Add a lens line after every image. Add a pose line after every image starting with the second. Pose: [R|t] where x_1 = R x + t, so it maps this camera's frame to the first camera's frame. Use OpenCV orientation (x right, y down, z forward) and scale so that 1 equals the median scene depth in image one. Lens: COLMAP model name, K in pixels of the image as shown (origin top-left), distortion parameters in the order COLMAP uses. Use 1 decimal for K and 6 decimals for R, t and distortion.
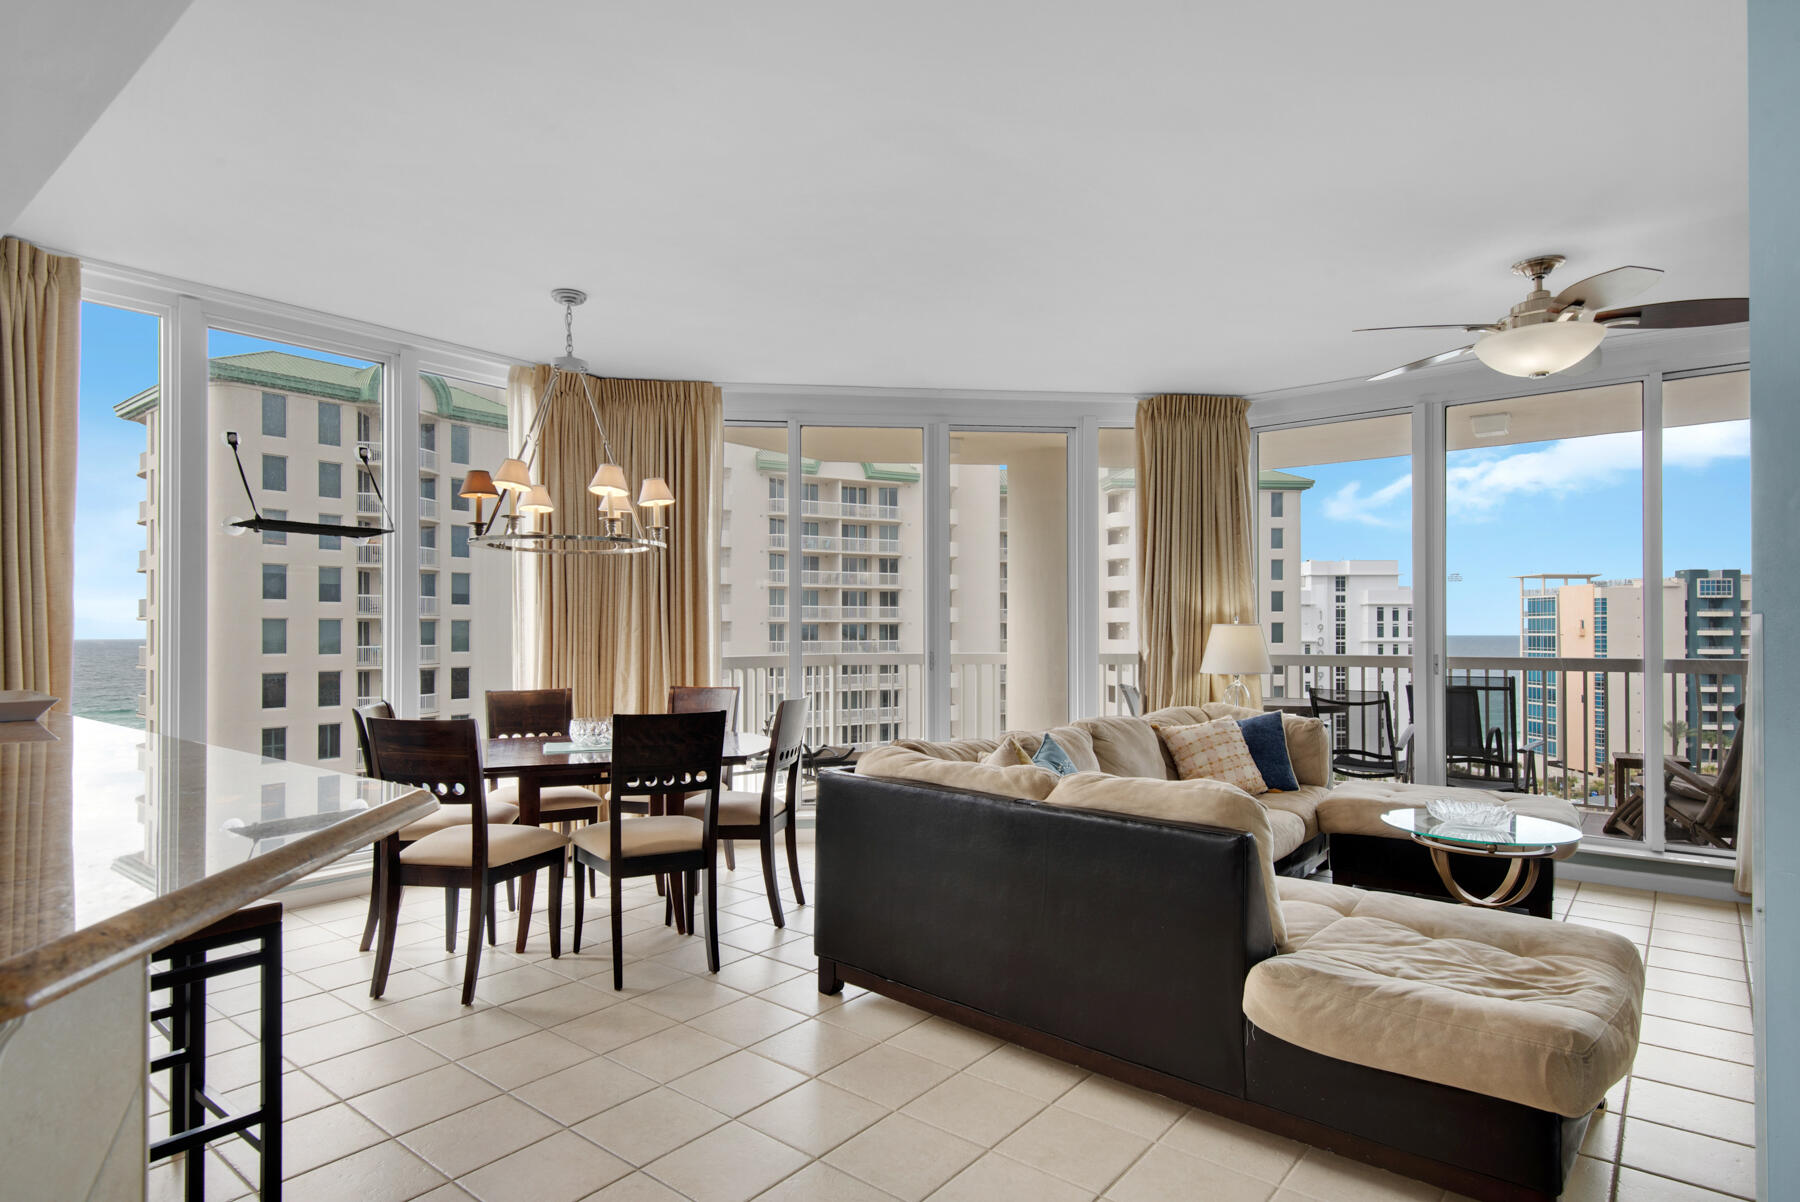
lens RADIAL K [[952.6, 0, 877.7], [0, 952.6, 629.4], [0, 0, 1]] dist [0.029631, -0.011070]
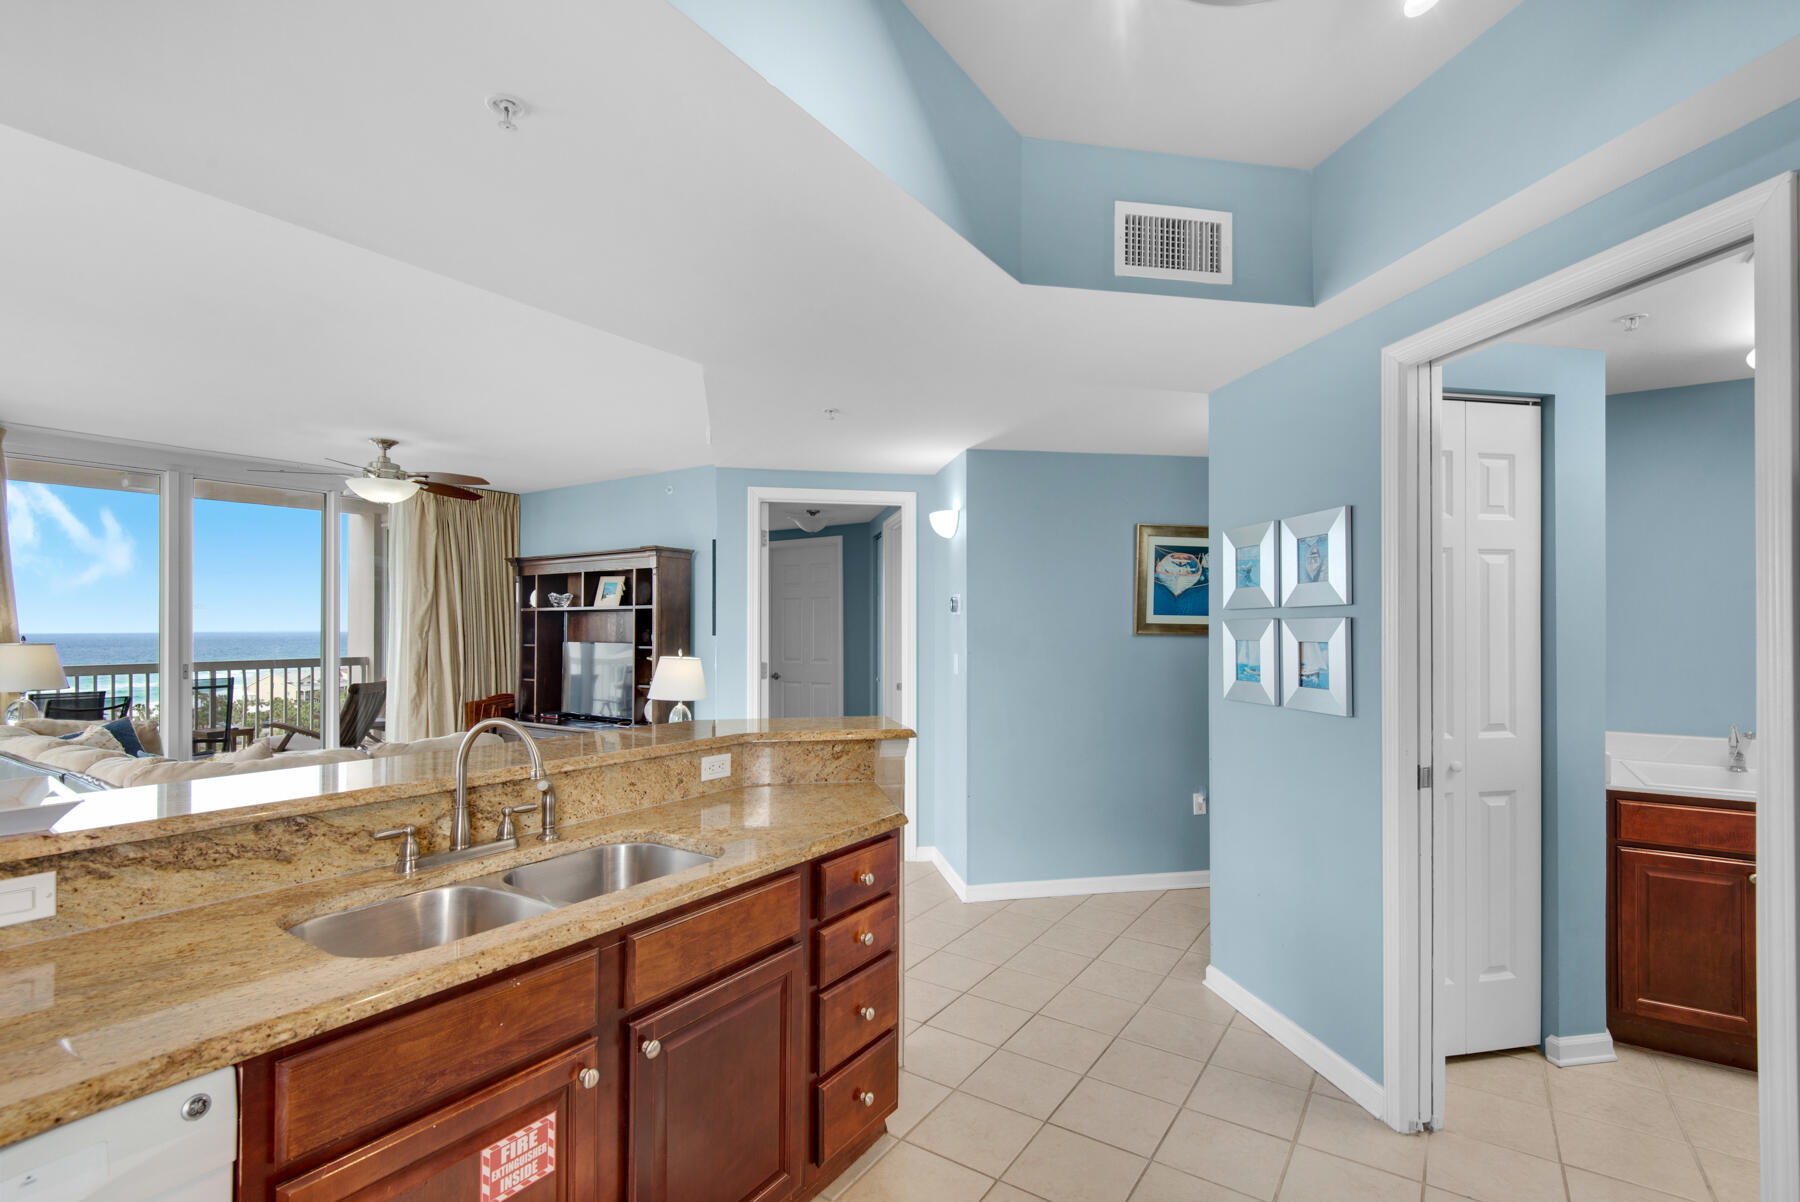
lens RADIAL K [[808.6, 0, 911.9], [0, 808.6, 632.5], [0, 0, 1]] dist [0.026496, -0.010061]
pose [[-0.098093, -0.003099, 0.995172, -0.111685], [-0.000573, 0.999995, 0.003058, -0.003672], [-0.995177, -0.000270, -0.098095, 0.022215]]
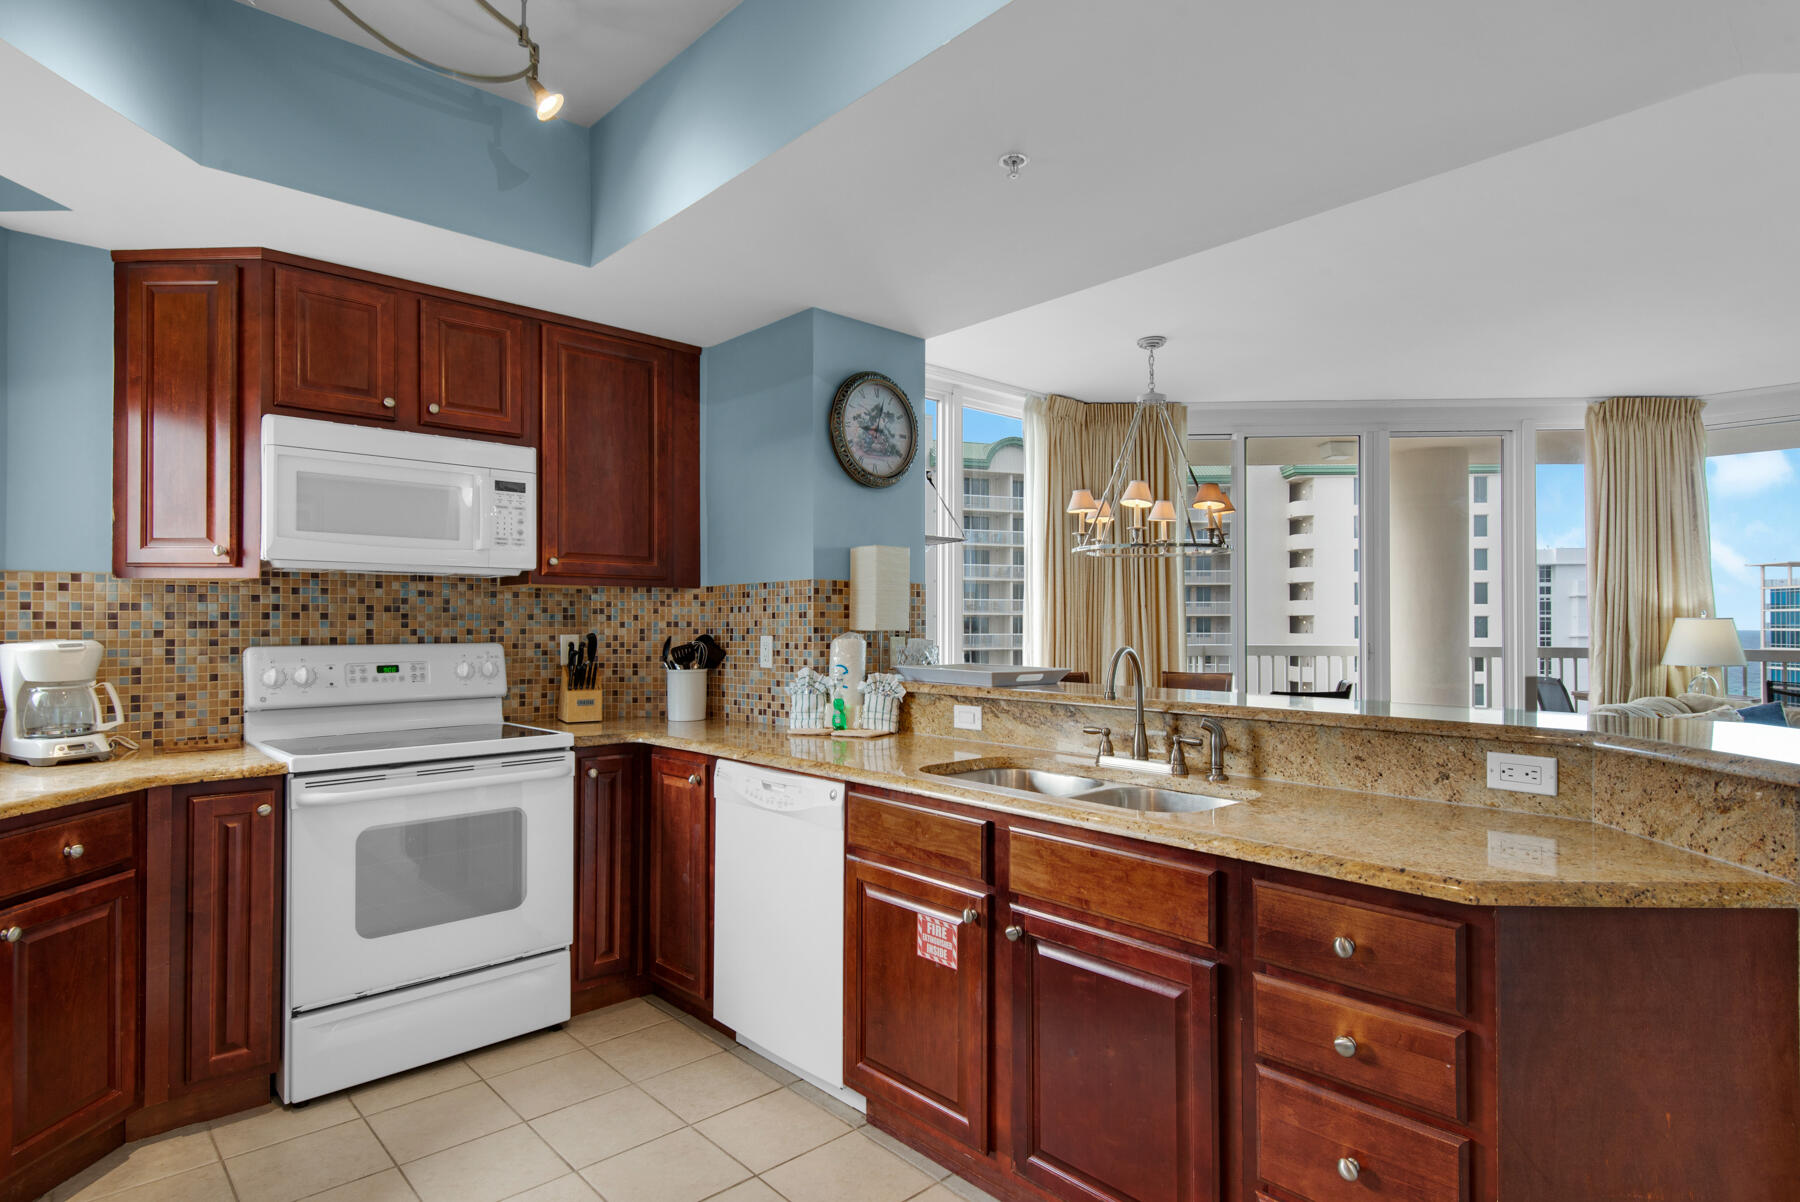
lens RADIAL K [[952.6, 0, 883.3], [0, 952.6, 613.6], [0, 0, 1]] dist [0.029631, -0.011070]
pose [[0.989479, 0.001743, -0.144666, -0.063799], [-0.003038, 0.999957, -0.008728, 0.000250], [0.144644, 0.009076, 0.989442, -0.029278]]
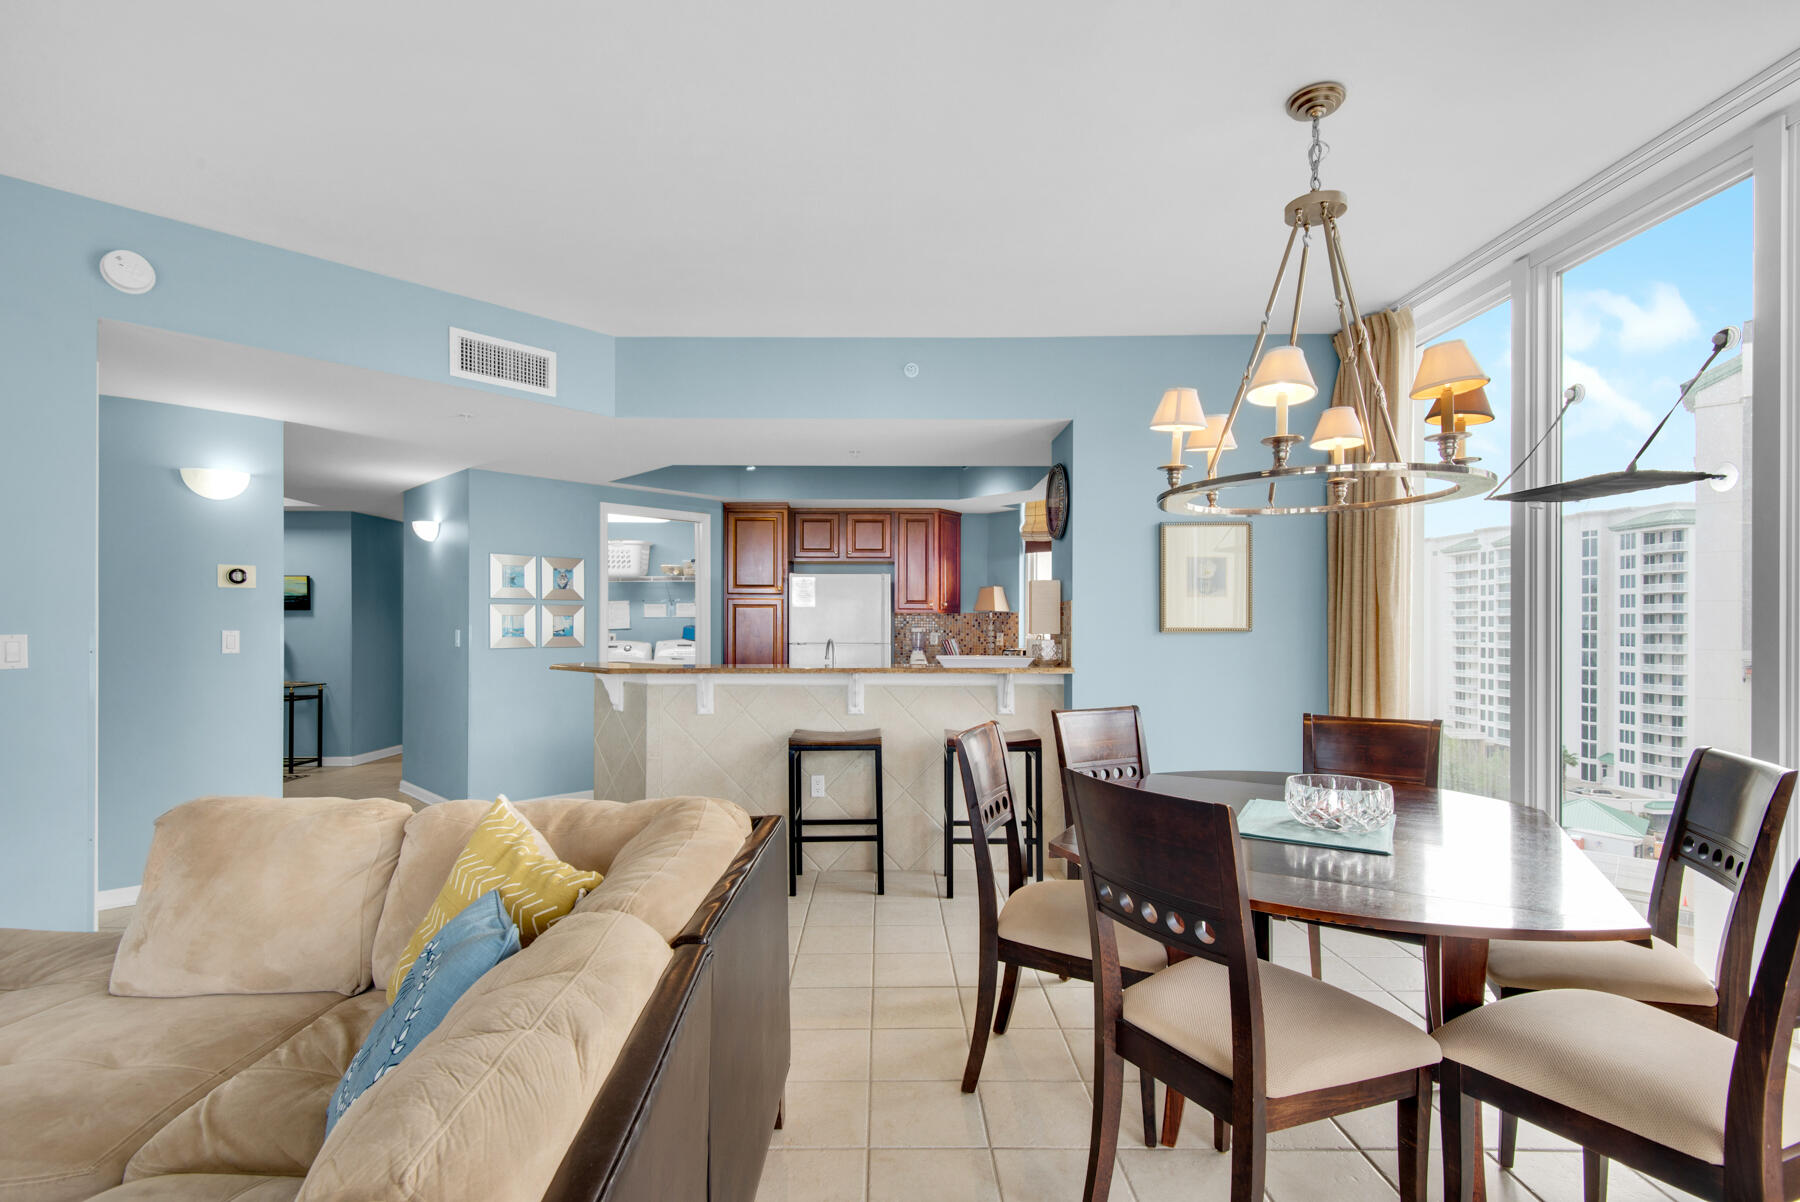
lens RADIAL K [[808.6, 0, 874.3], [0, 808.6, 625.0], [0, 0, 1]] dist [0.026496, -0.010061]
pose [[-0.779961, 0.001814, -0.625826, 0.030469], [0.000819, 0.999998, 0.001878, -0.000452], [0.625828, 0.000952, -0.779961, 0.162558]]
